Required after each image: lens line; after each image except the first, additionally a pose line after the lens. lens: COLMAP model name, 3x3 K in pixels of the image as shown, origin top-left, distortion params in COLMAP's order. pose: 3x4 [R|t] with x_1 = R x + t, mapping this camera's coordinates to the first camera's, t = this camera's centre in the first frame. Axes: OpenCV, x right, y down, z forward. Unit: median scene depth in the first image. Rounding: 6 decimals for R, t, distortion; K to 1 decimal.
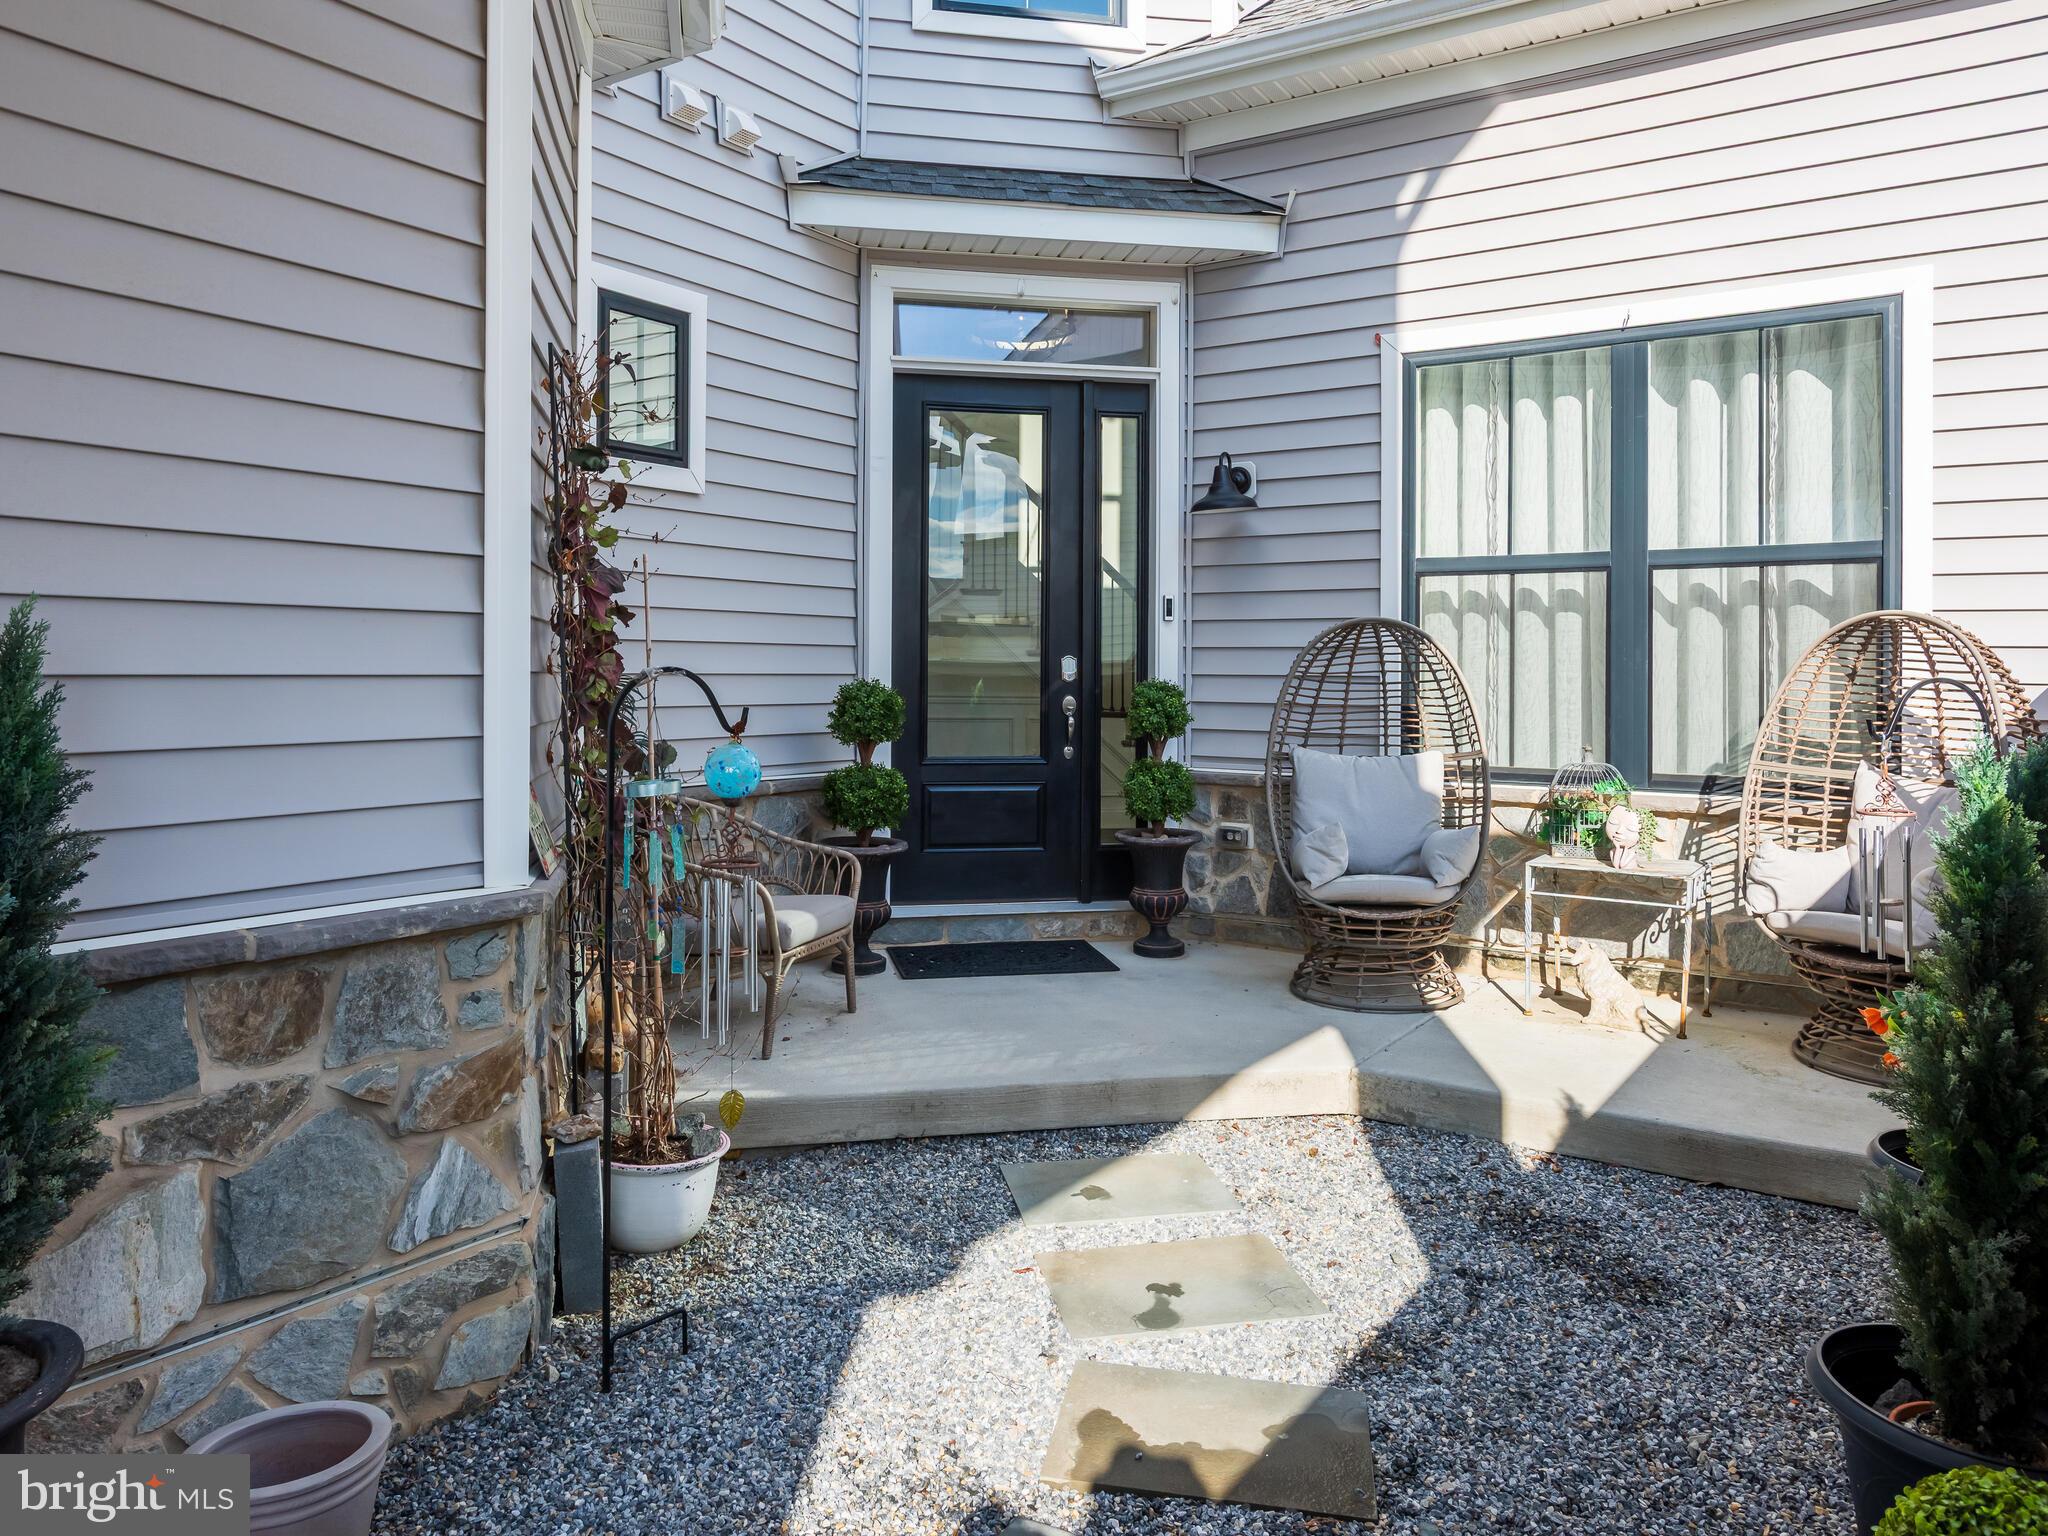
lens RADIAL K [[1461.5, 0, 939.5], [0, 1461.5, 666.0], [0, 0, 1]] dist [0.006381, -0.012586]
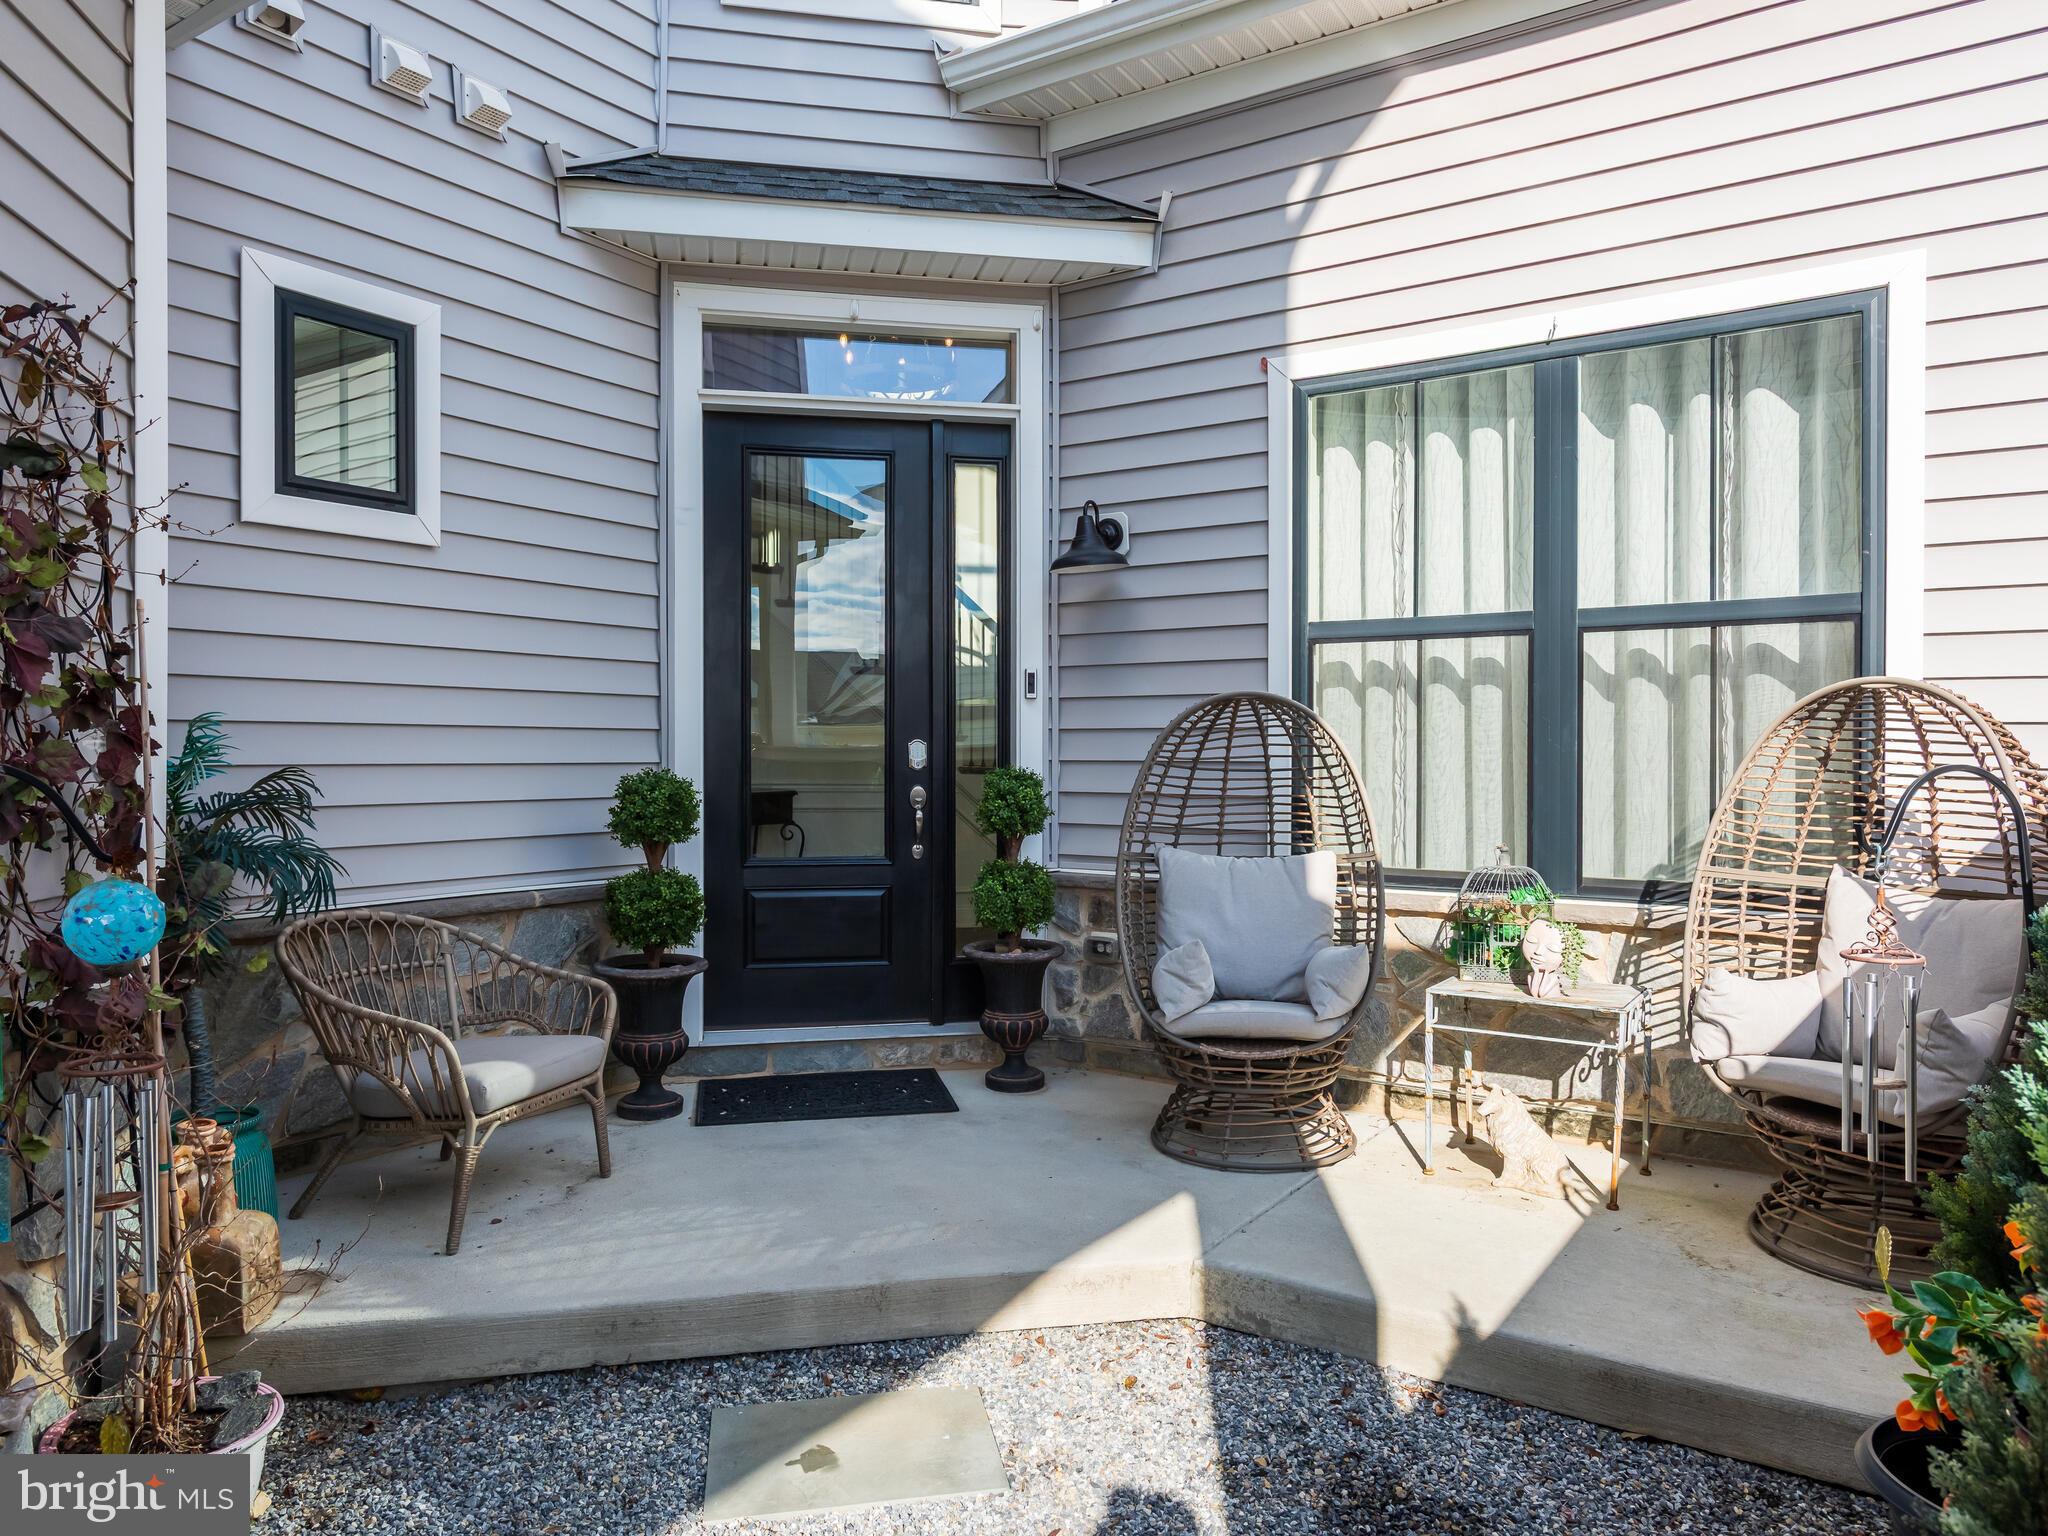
lens RADIAL K [[1461.5, 0, 910.9], [0, 1461.5, 770.6], [0, 0, 1]] dist [0.006381, -0.012586]
pose [[0.999964, -0.005872, 0.006152, 0.098555], [0.005781, 0.999875, 0.014701, -0.001751], [-0.006238, -0.014665, 0.999873, 0.167894]]
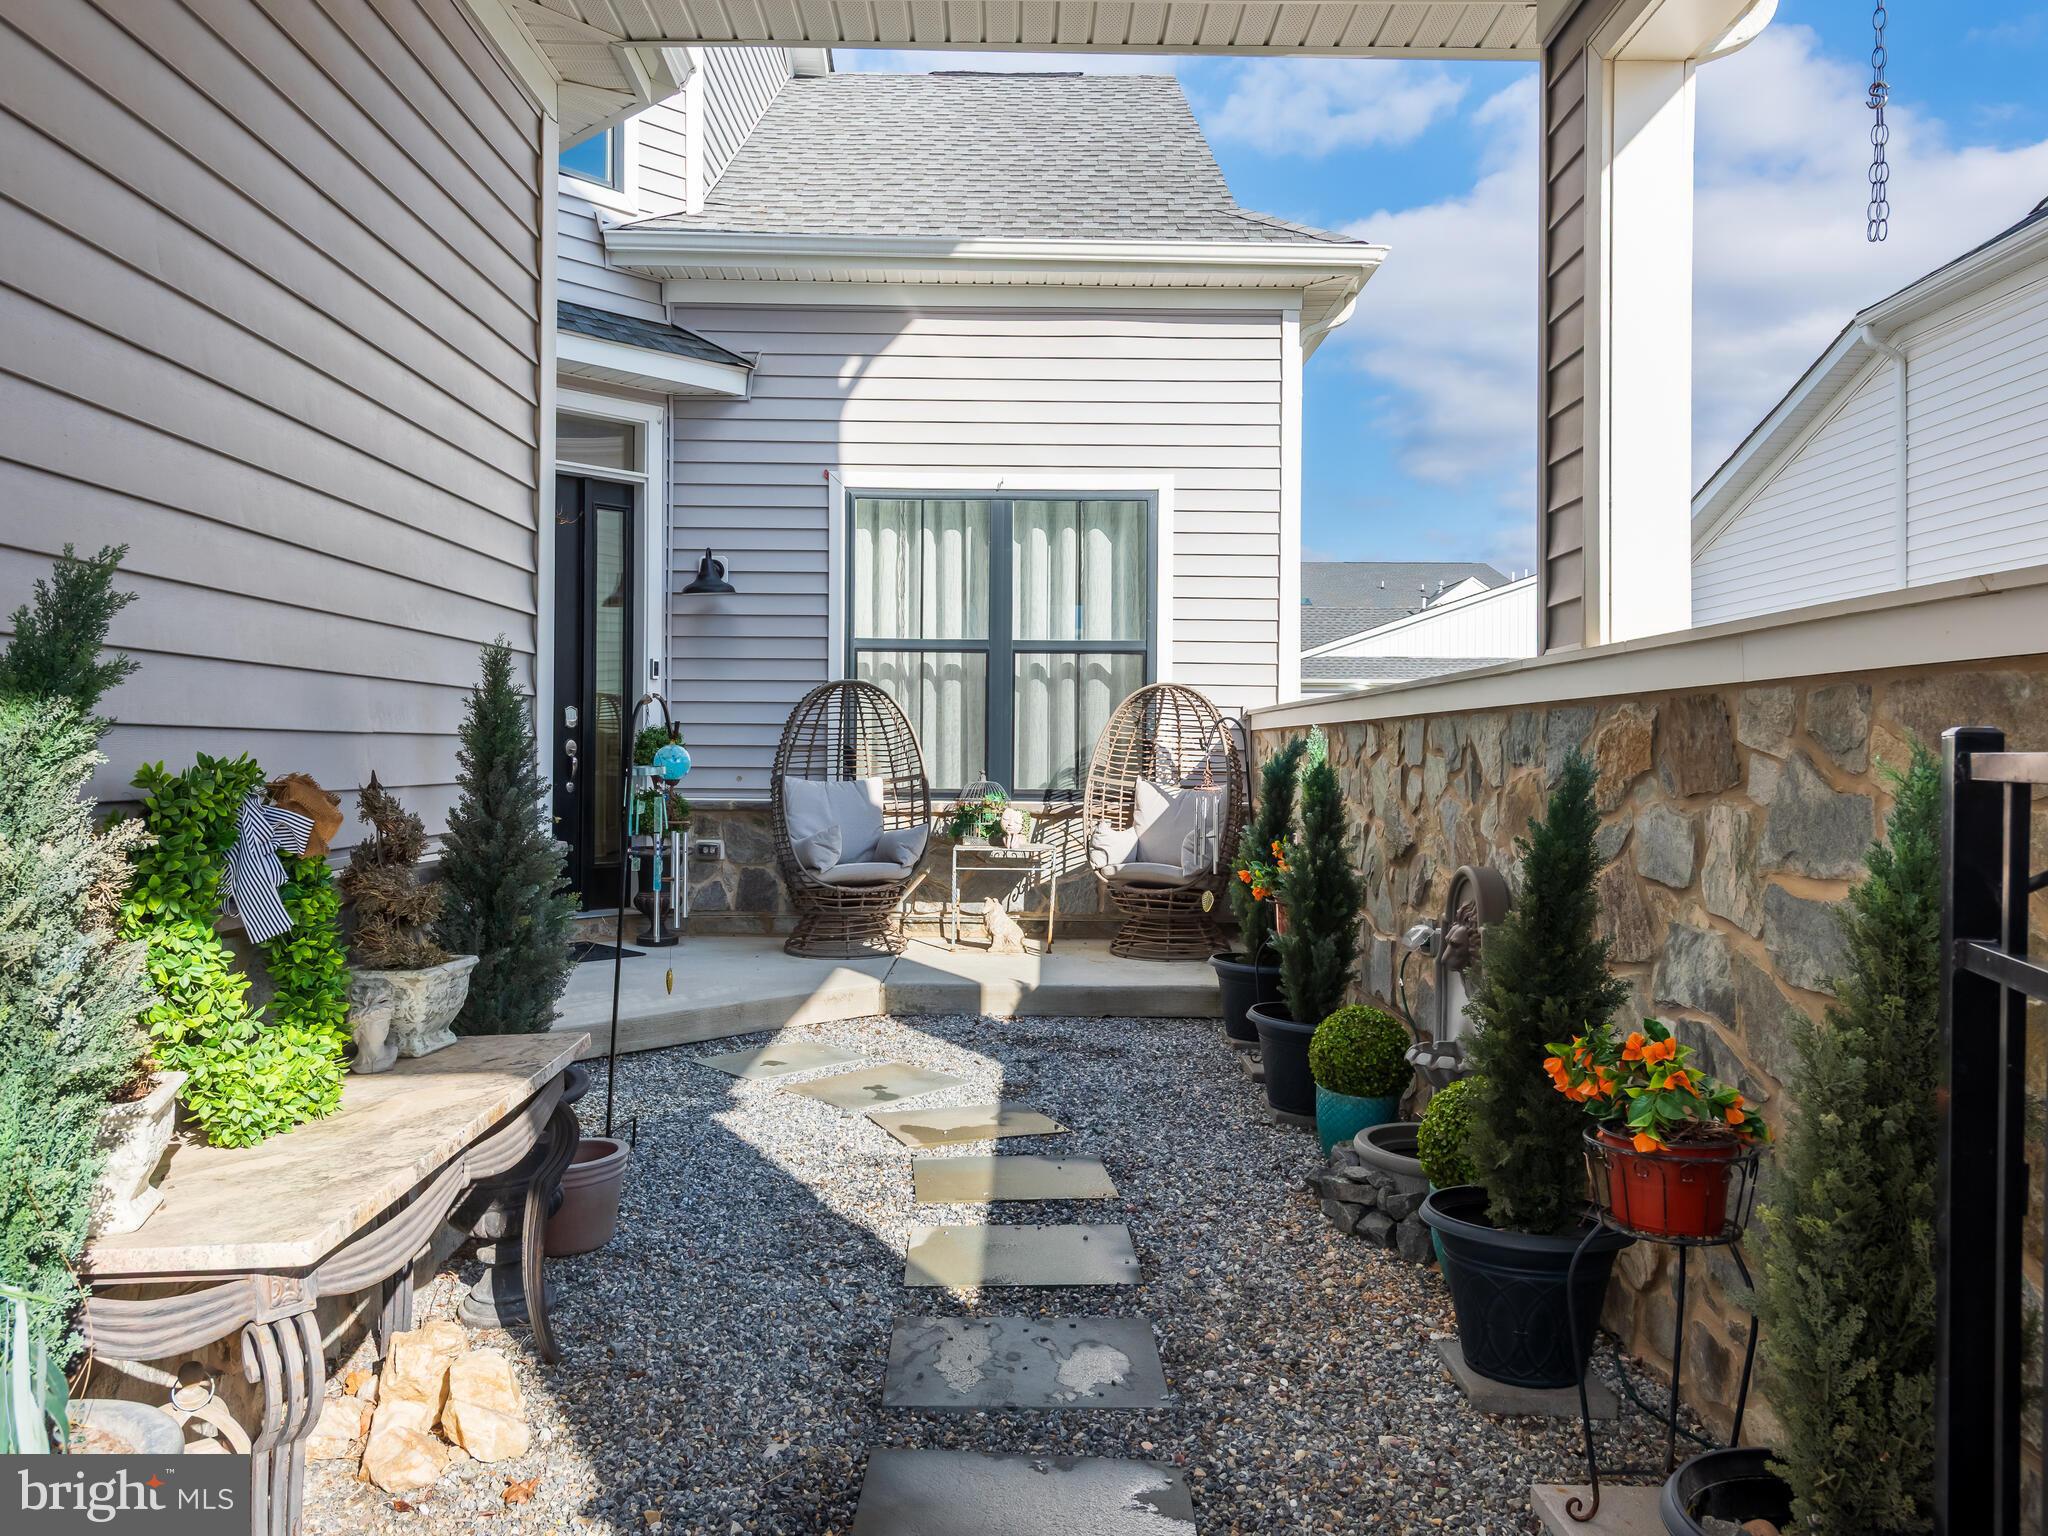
lens RADIAL K [[1424.8, 0, 1012.9], [0, 1424.8, 752.6], [0, 0, 1]] dist [-0.024304, -0.000533]
pose [[0.830022, -0.000253, 0.557730, -0.321930], [-0.006588, 0.999926, 0.010257, 0.020500], [-0.557691, -0.012188, 0.829959, -0.208418]]
